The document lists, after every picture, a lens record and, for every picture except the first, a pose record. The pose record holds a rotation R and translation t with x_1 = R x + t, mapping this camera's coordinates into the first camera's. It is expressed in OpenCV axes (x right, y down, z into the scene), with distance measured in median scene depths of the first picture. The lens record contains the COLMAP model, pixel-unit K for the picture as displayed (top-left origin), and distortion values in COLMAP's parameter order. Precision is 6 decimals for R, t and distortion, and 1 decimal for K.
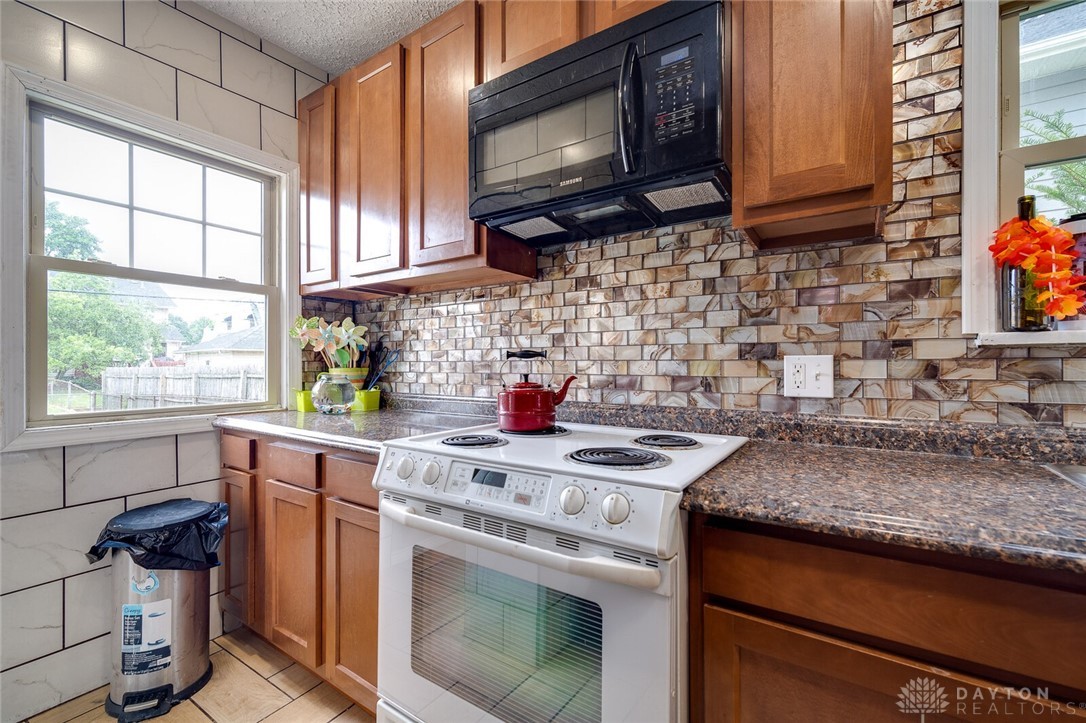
lens RADIAL K [[470.6, 0, 543.0], [0, 470.6, 361.5], [0, 0, 1]] dist [-0.000315, -0.000046]
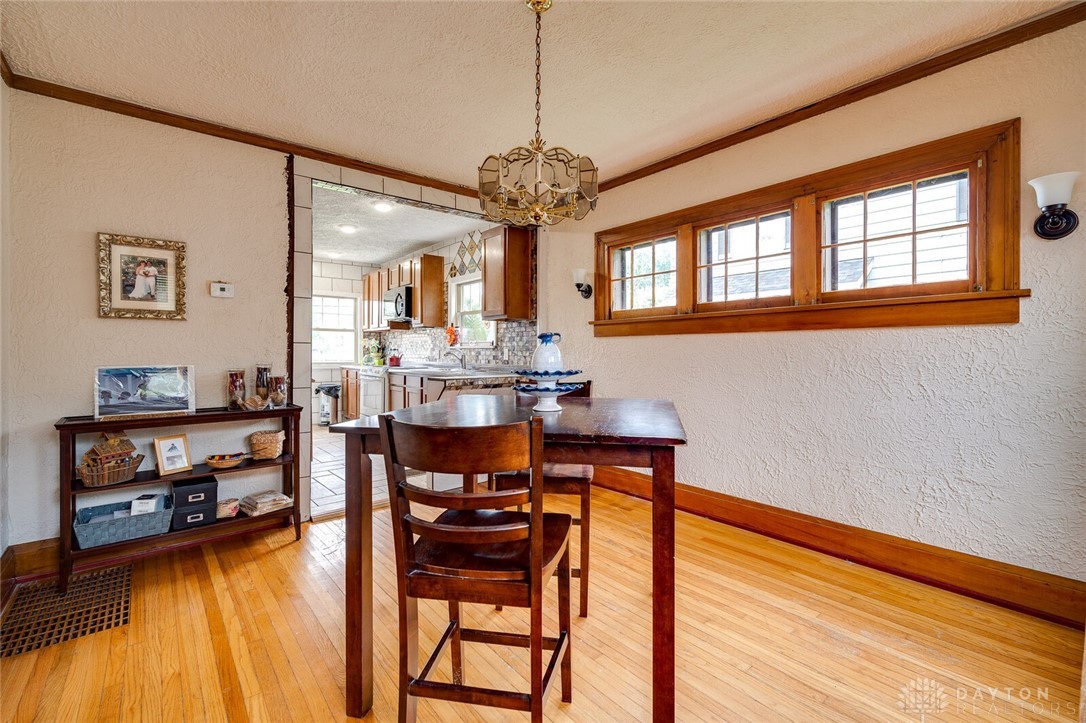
lens RADIAL K [[470.6, 0, 543.0], [0, 470.6, 361.5], [0, 0, 1]] dist [-0.000315, -0.000046]
pose [[0.953593, 0.007014, -0.301017, 1.842875], [-0.002382, 0.999873, 0.015752, 0.023407], [0.301089, -0.014304, 0.953489, -1.964894]]
